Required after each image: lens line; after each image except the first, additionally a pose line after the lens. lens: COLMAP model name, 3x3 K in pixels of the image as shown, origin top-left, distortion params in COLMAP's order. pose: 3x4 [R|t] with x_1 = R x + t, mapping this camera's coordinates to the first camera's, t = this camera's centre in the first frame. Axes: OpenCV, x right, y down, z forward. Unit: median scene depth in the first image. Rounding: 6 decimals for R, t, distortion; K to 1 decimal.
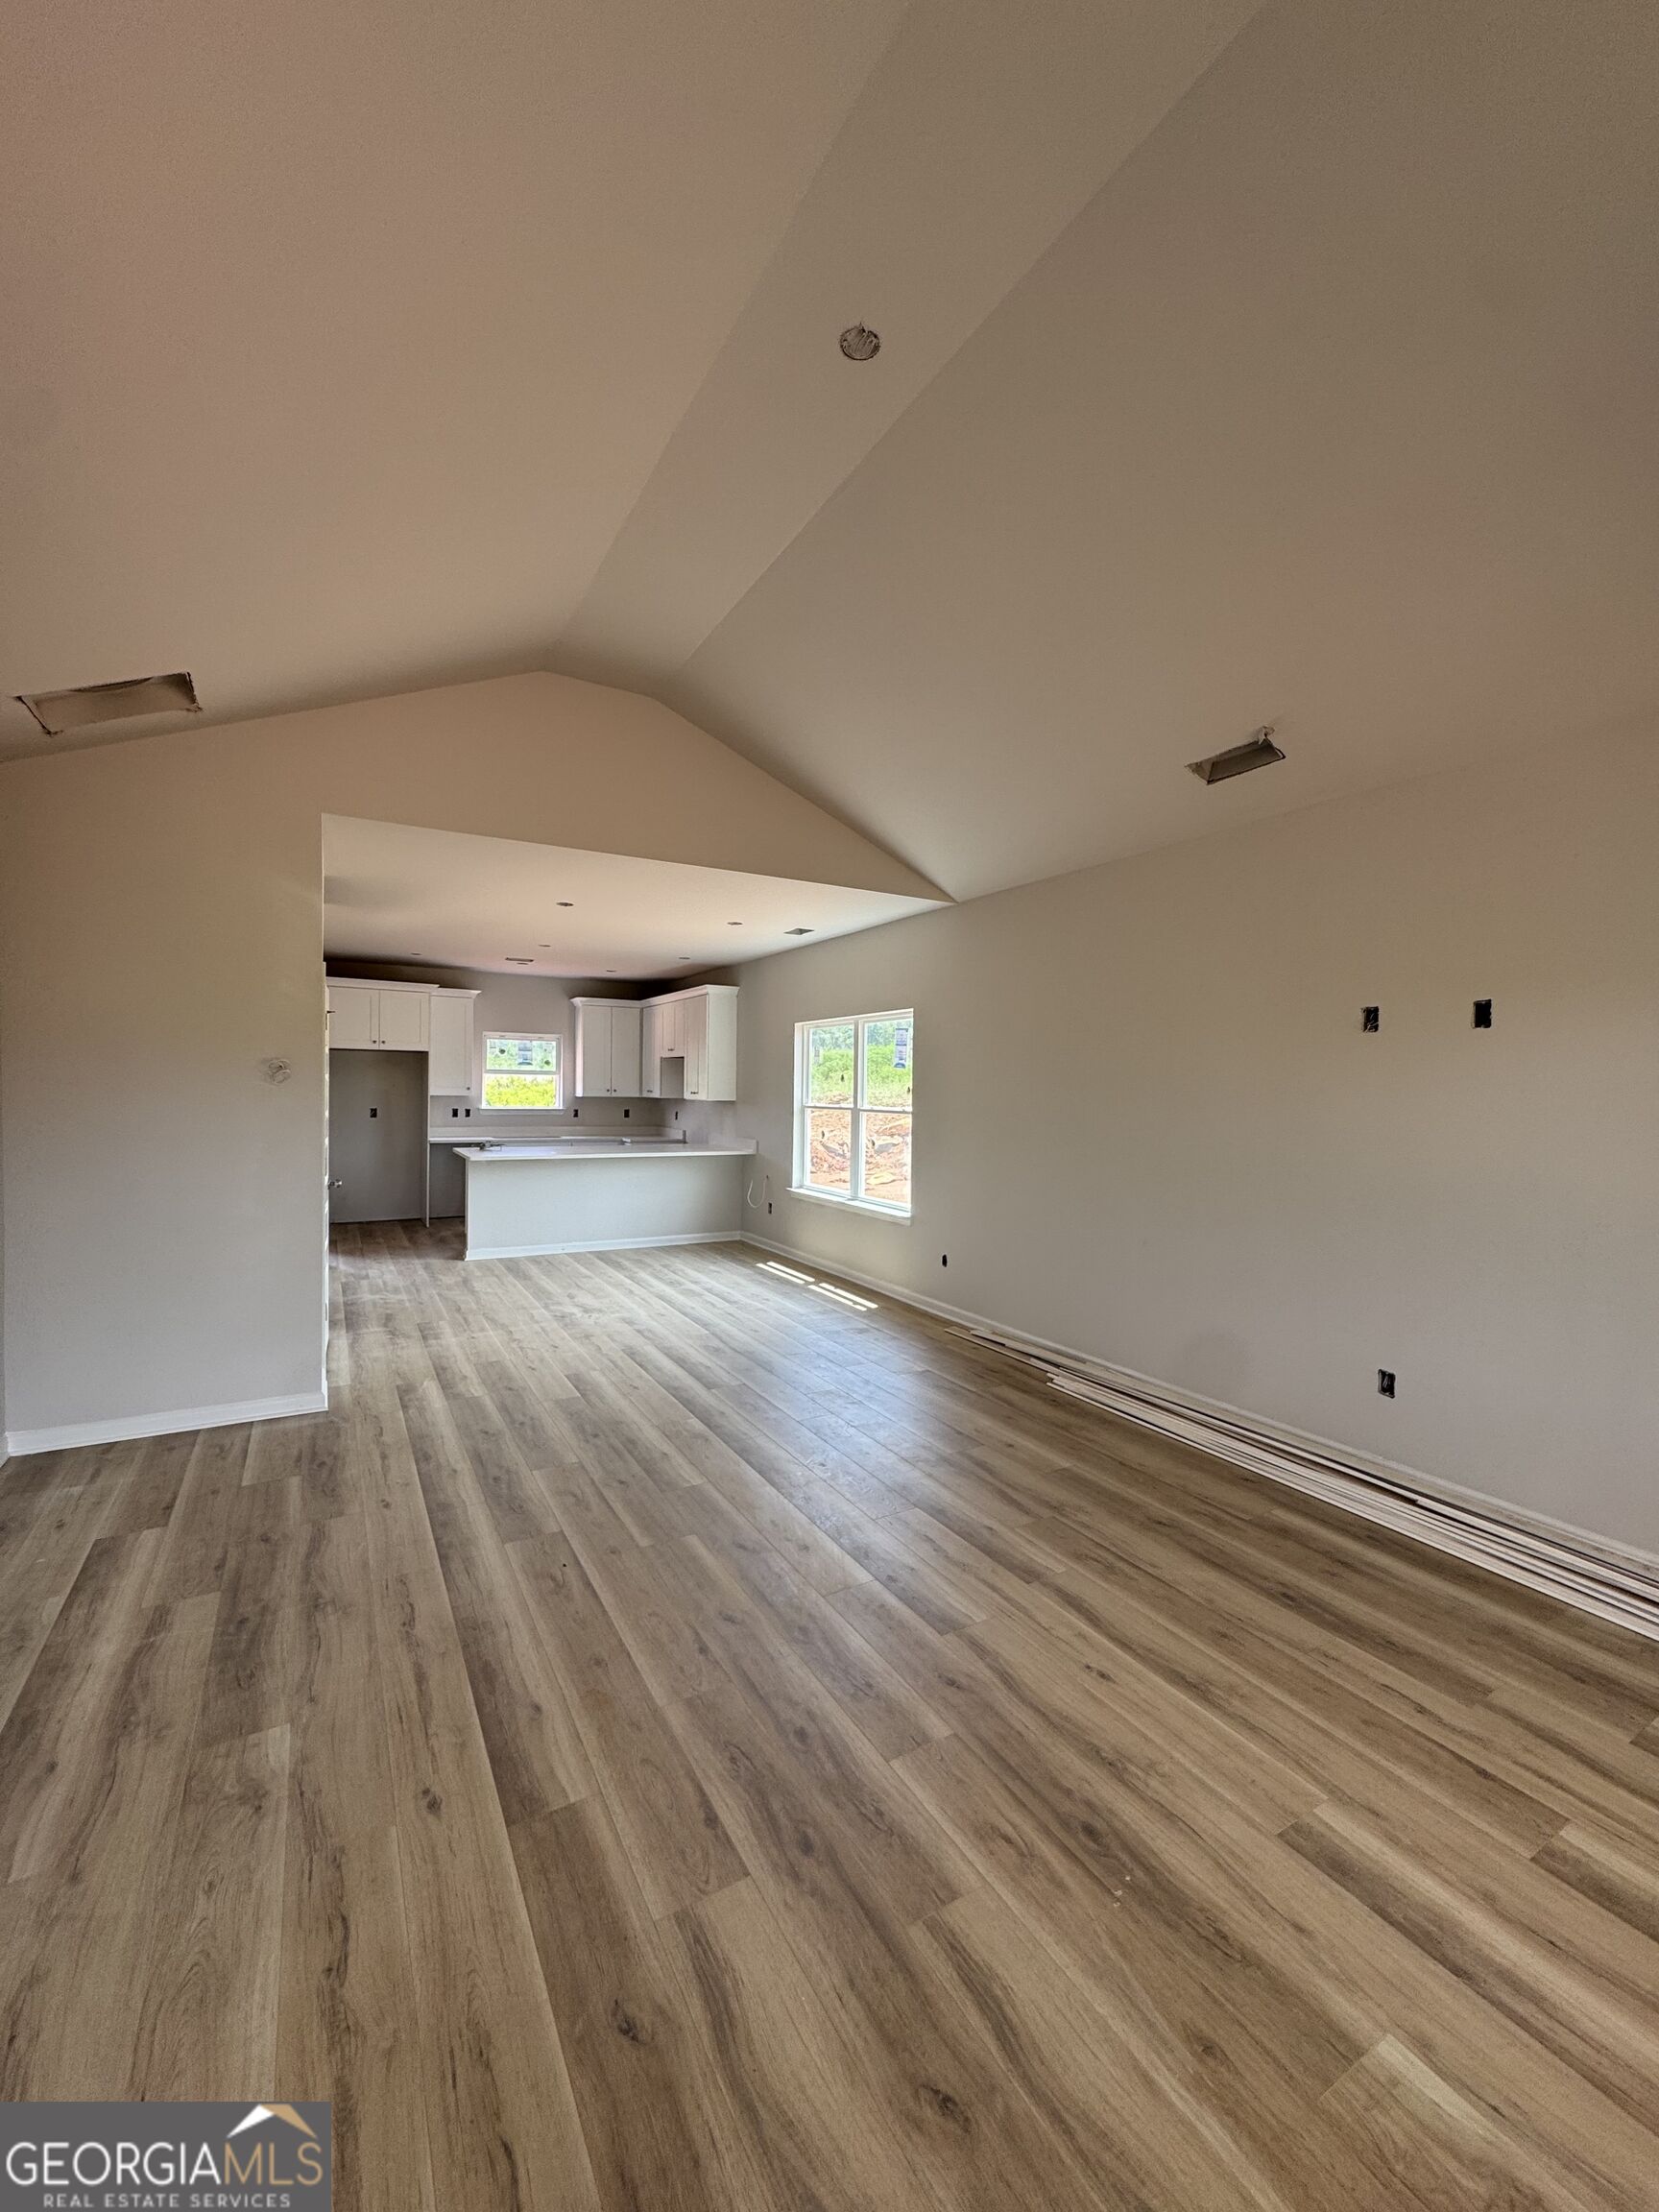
lens RADIAL K [[881.4, 0, 829.5], [0, 881.4, 1106.0], [0, 0, 1]] dist [-0.000848, 0.000026]
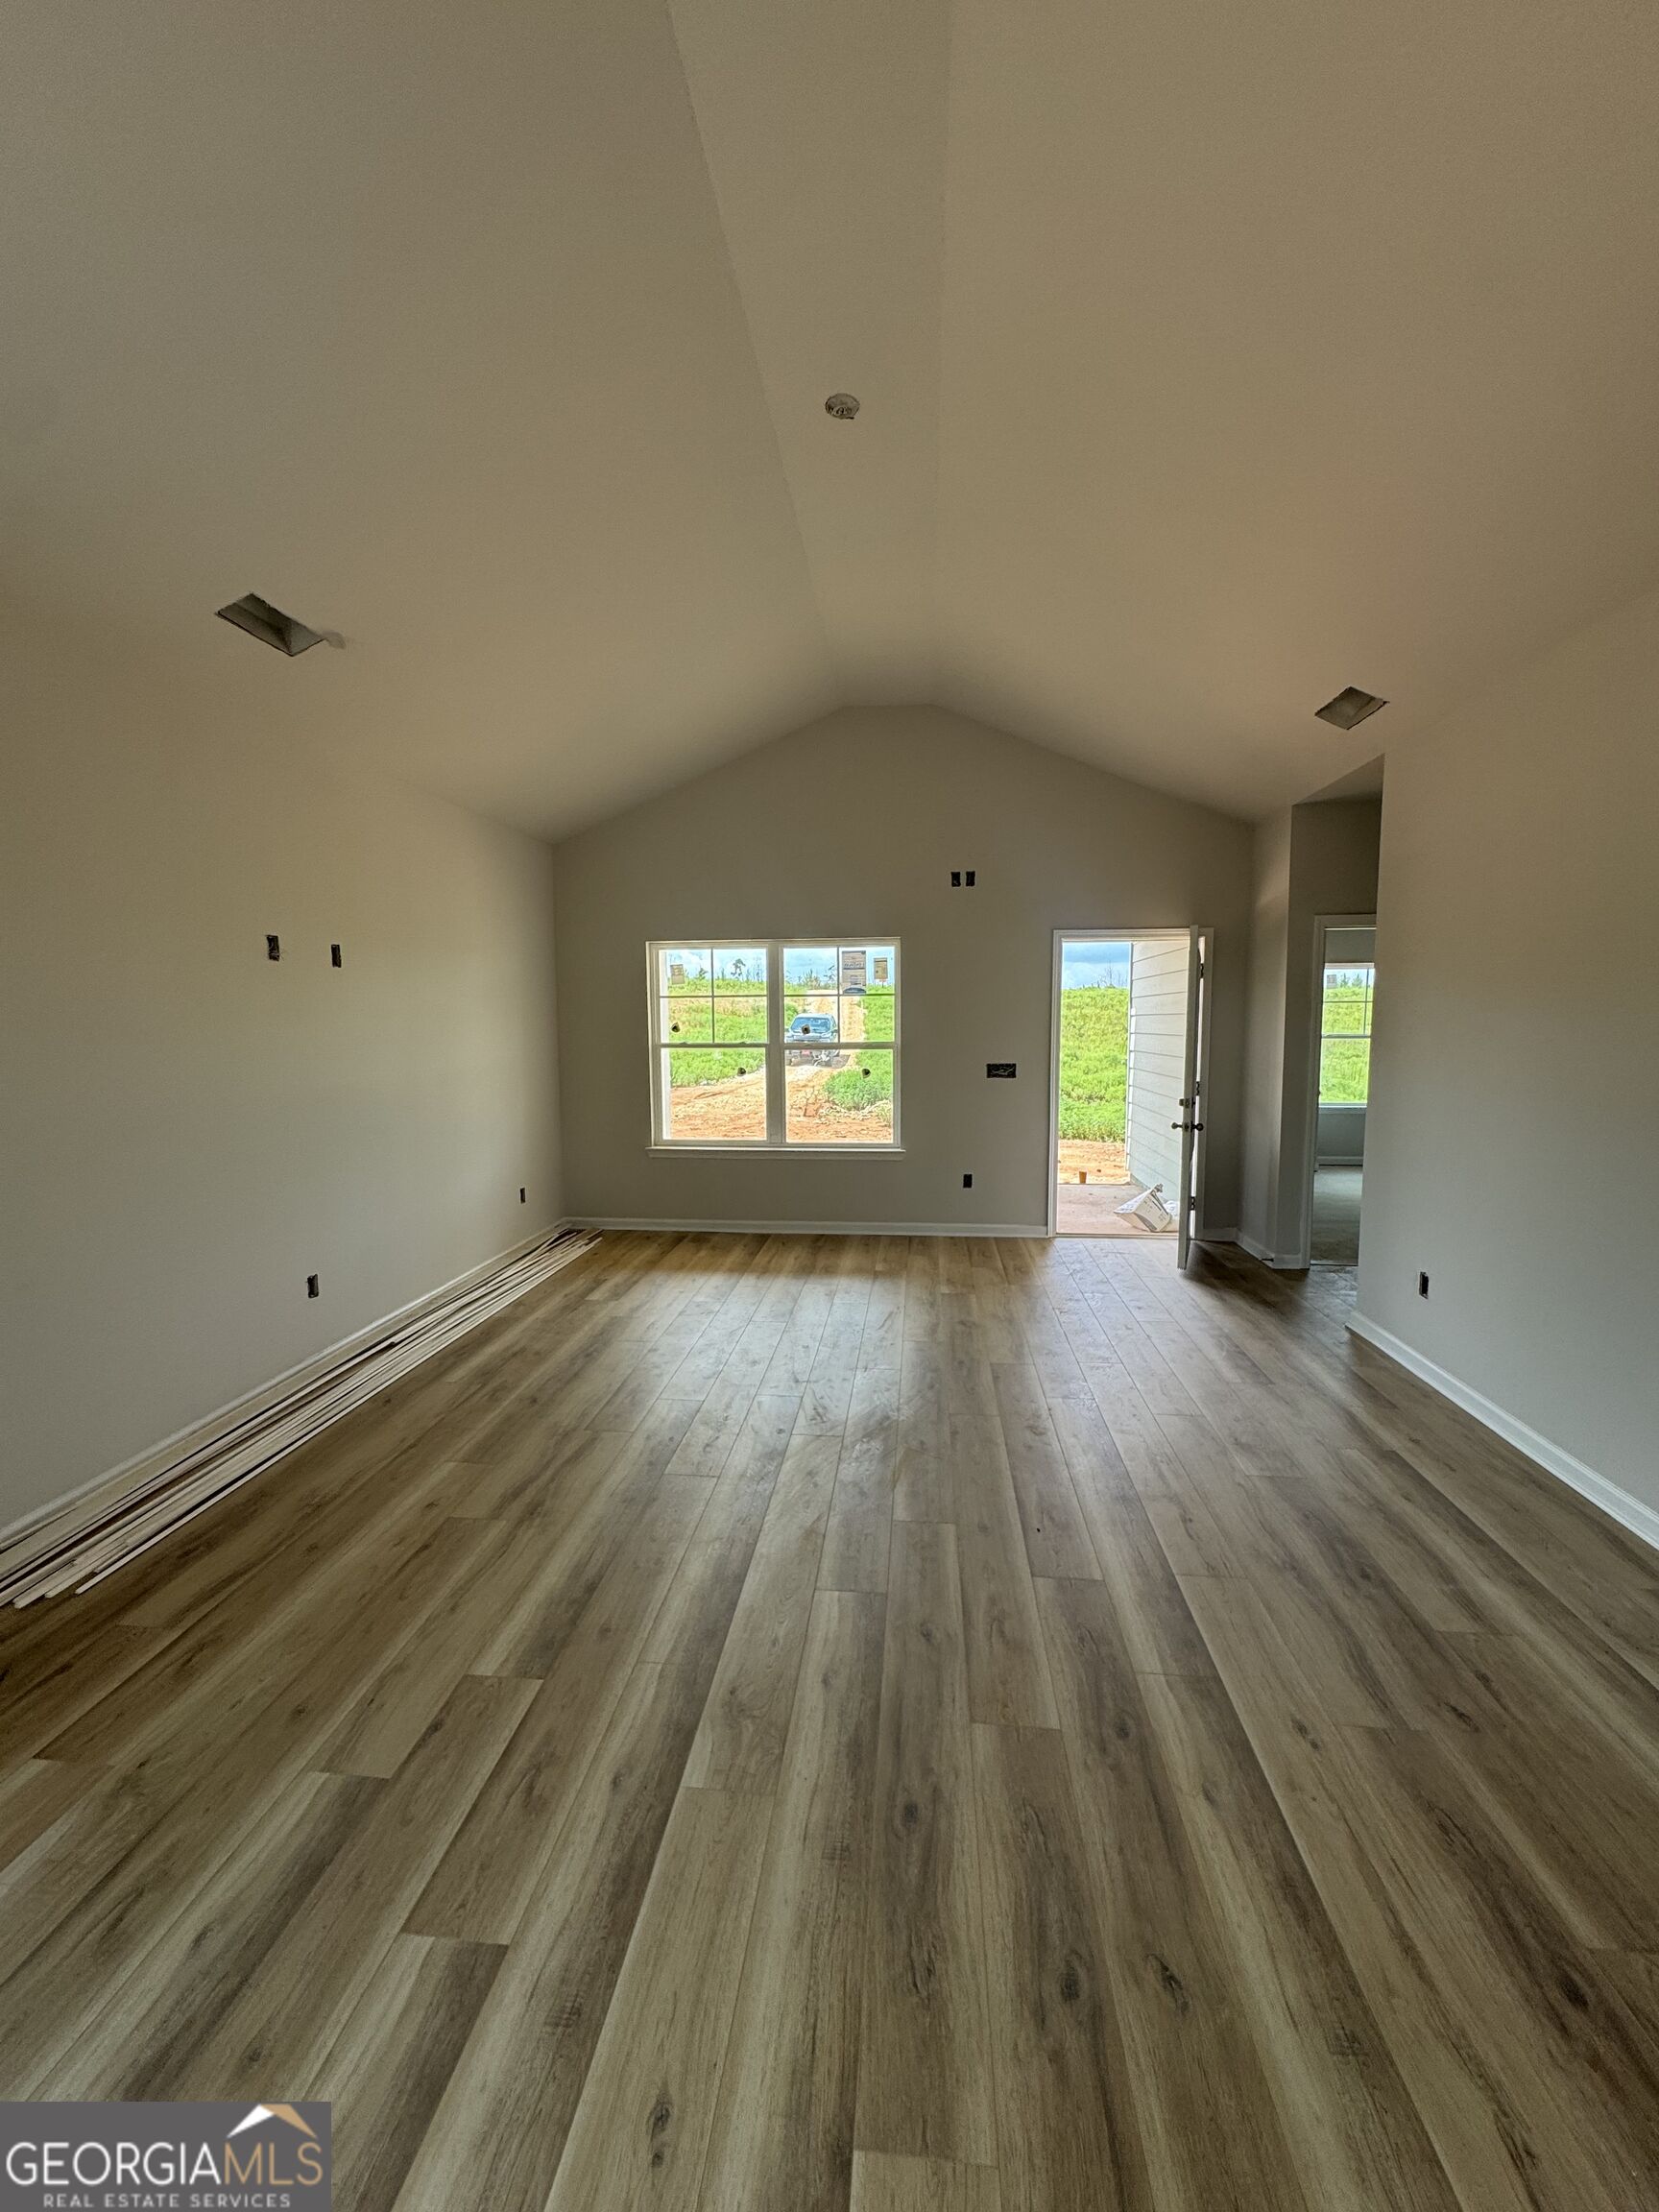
lens RADIAL K [[881.4, 0, 829.5], [0, 881.4, 1106.0], [0, 0, 1]] dist [-0.000848, 0.000026]
pose [[-0.809000, -0.064739, 0.584232, -0.549188], [0.006683, 0.992839, 0.119270, -0.037433], [-0.587770, 0.100394, -0.802775, 1.576417]]
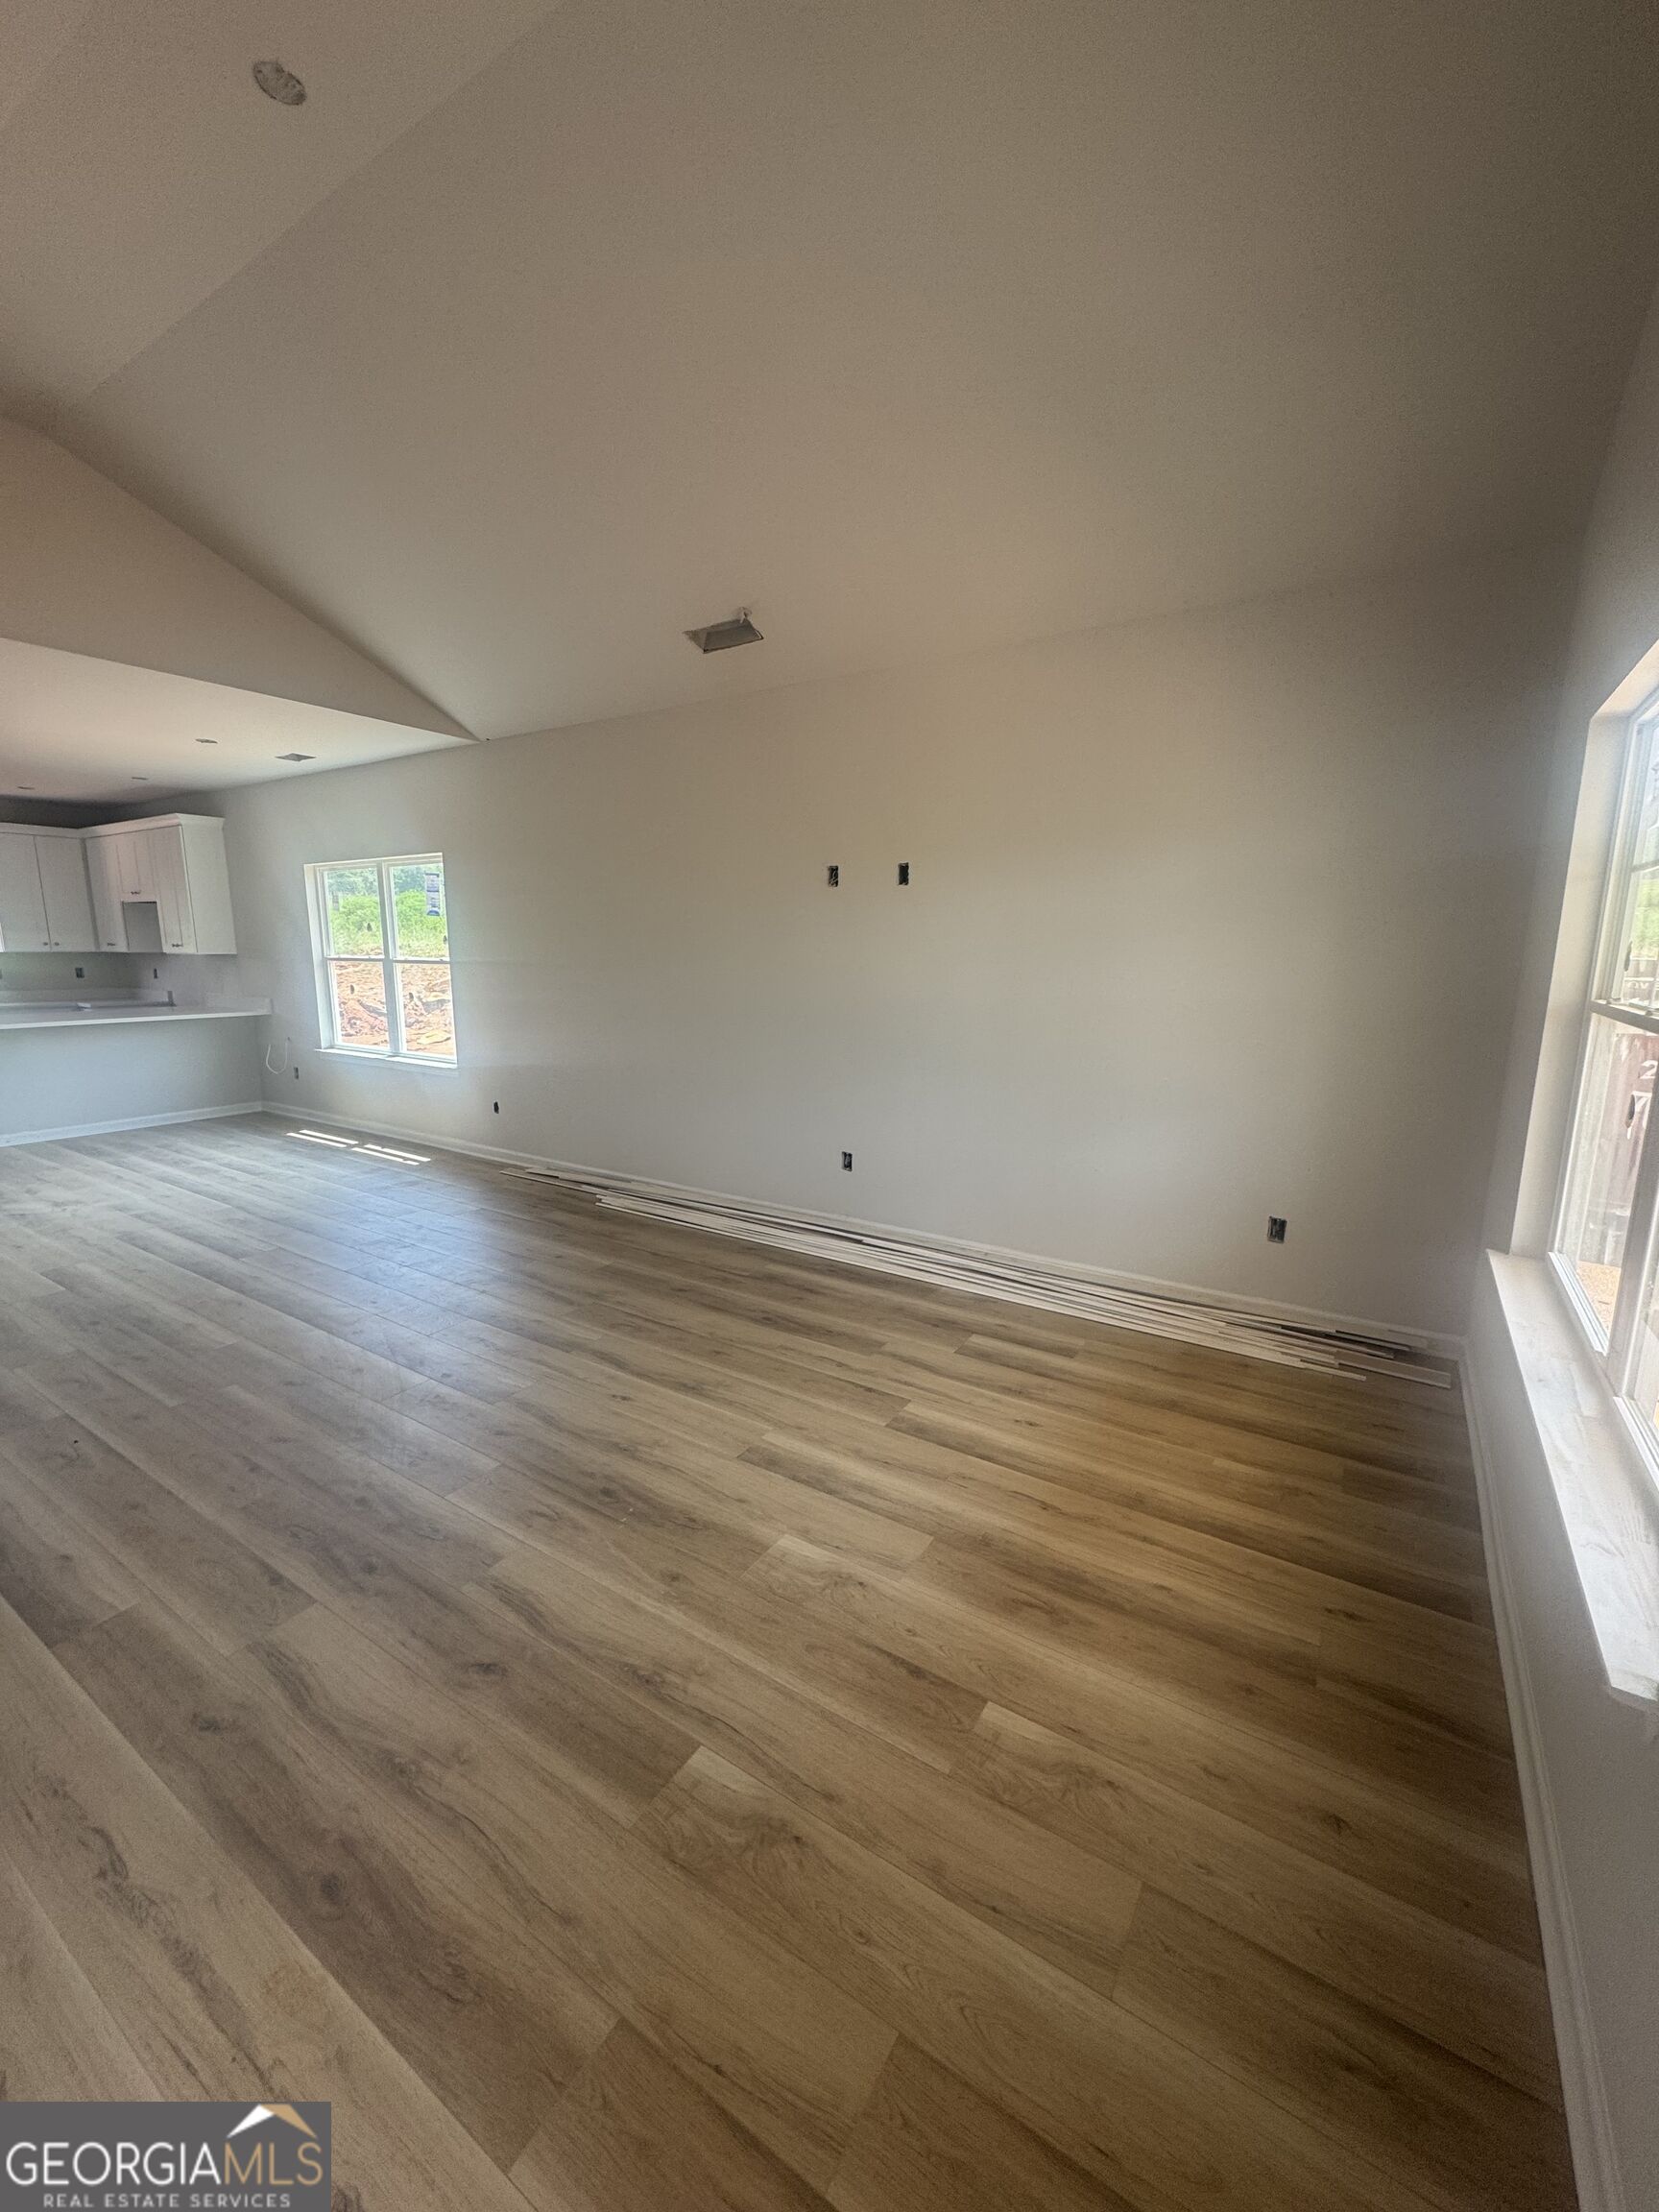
lens RADIAL K [[881.4, 0, 829.5], [0, 881.4, 1106.0], [0, 0, 1]] dist [-0.000848, 0.000026]
pose [[0.889131, -0.091673, 0.448376, 0.027492], [0.016185, 0.985418, 0.169378, 0.010681], [-0.457366, -0.143342, 0.877650, -0.140555]]
